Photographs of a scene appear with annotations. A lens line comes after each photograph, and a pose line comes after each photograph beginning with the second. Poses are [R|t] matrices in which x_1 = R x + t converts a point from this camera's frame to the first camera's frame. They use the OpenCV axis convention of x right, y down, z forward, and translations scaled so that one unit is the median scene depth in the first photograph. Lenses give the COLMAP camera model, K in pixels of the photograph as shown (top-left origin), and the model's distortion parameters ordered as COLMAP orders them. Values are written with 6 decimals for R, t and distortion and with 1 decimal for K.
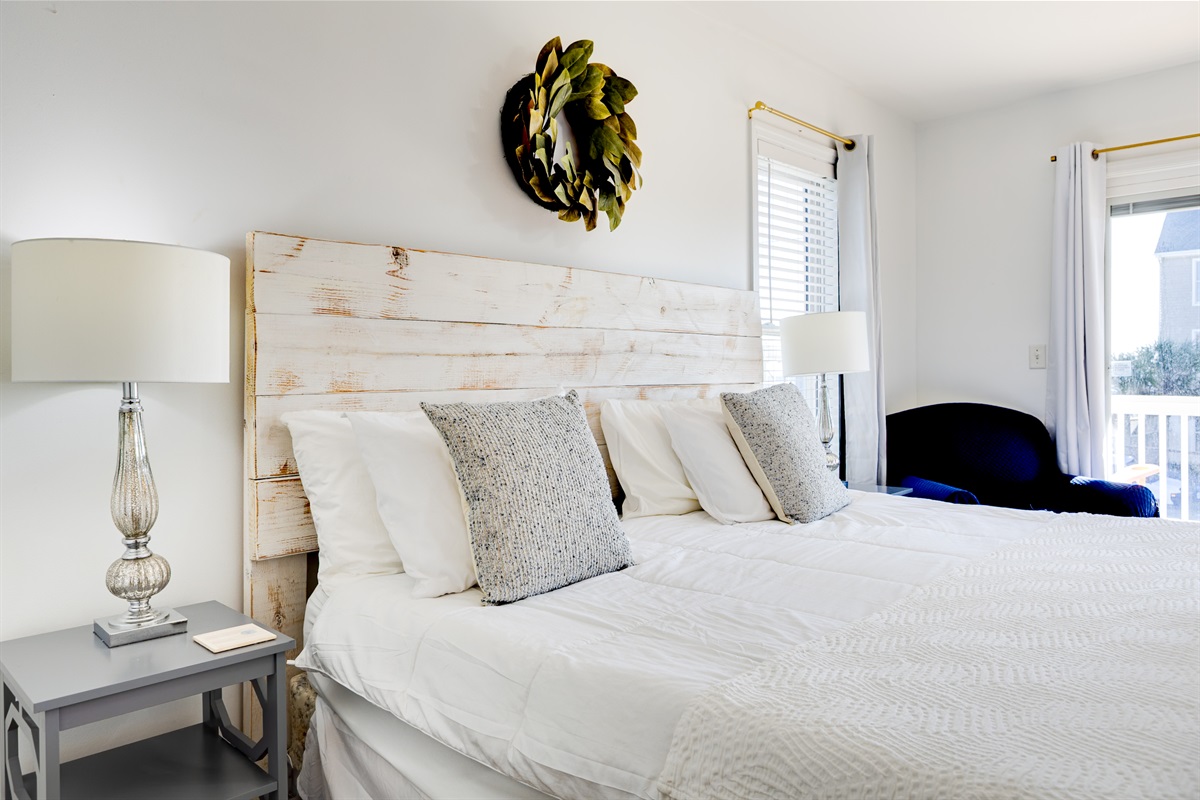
lens RADIAL K [[859.8, 0, 603.8], [0, 859.8, 392.3], [0, 0, 1]] dist [-0.014216, 0.000159]
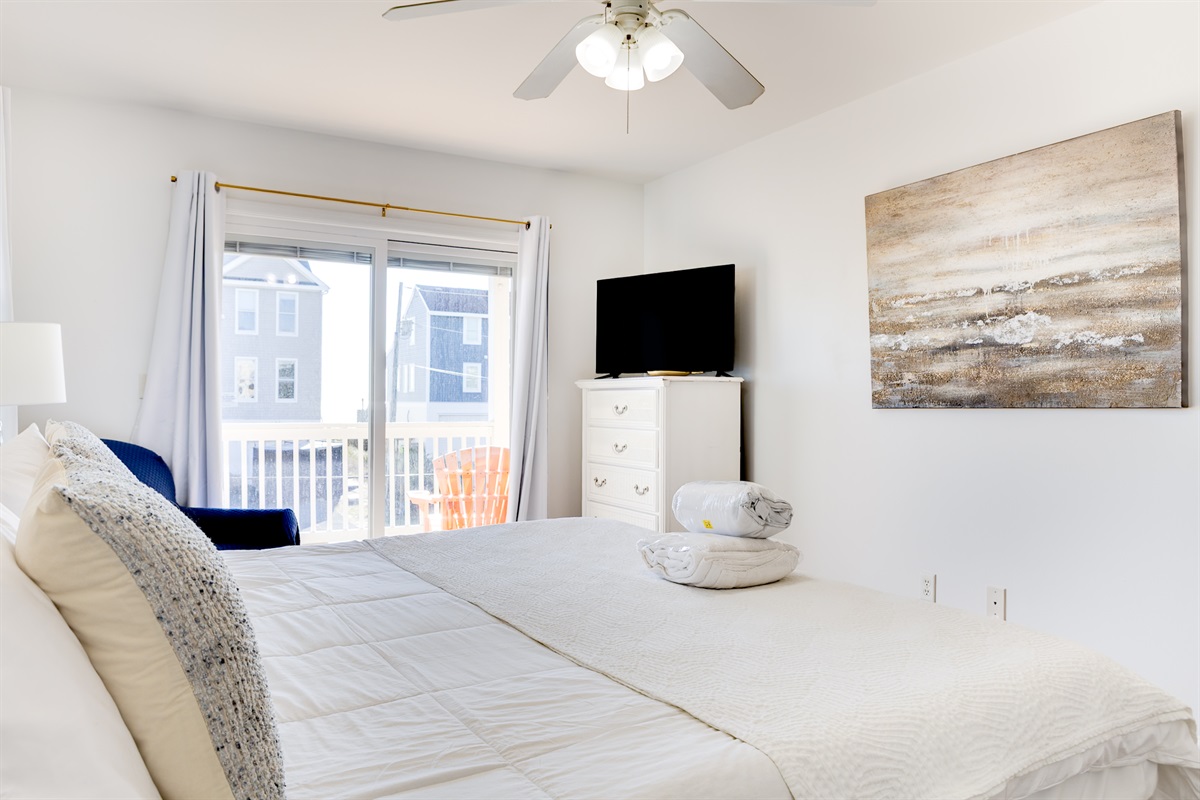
lens RADIAL K [[859.8, 0, 606.1], [0, 859.8, 398.1], [0, 0, 1]] dist [-0.014216, 0.000159]
pose [[0.242481, 0.000451, 0.970156, -0.772366], [0.012987, 0.999909, -0.003710, -0.047429], [-0.970069, 0.013499, 0.242453, 0.805646]]
